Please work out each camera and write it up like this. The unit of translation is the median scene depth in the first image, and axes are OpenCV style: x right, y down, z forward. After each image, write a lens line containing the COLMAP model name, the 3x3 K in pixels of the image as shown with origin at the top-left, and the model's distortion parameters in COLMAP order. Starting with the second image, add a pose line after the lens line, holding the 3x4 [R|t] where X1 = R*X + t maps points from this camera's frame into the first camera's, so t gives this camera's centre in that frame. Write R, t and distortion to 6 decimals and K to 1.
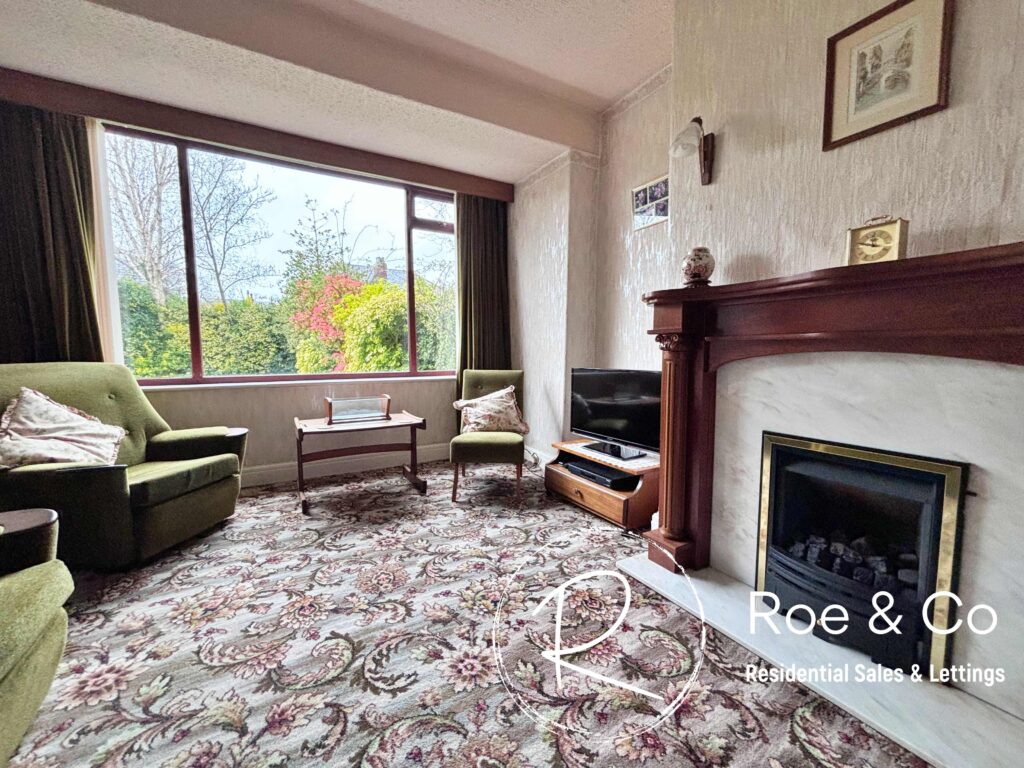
lens RADIAL K [[405.8, 0, 513.9], [0, 405.8, 385.3], [0, 0, 1]] dist [-0.010091, 0.000040]
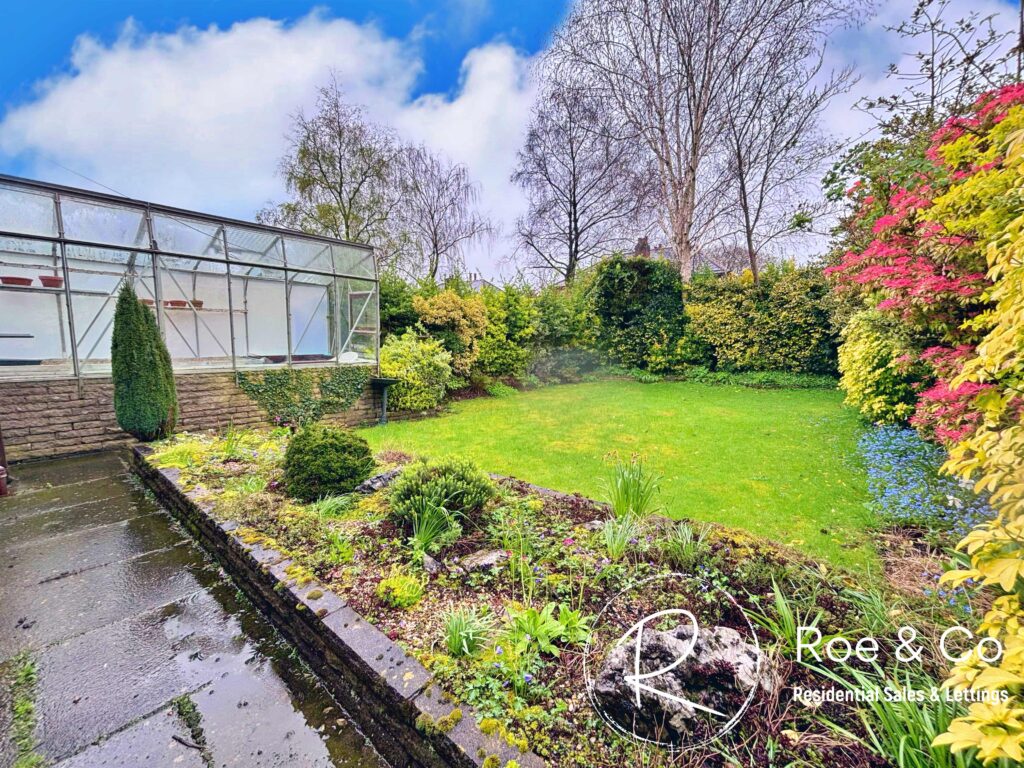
lens RADIAL K [[410.9, 0, 510.7], [0, 410.9, 384.8], [0, 0, 1]] dist [0.000417, -0.000226]
pose [[0.332575, 0.113308, -0.936245, -0.890281], [-0.083014, 0.992420, 0.090618, -0.190091], [0.939416, 0.047585, 0.339460, 2.093170]]
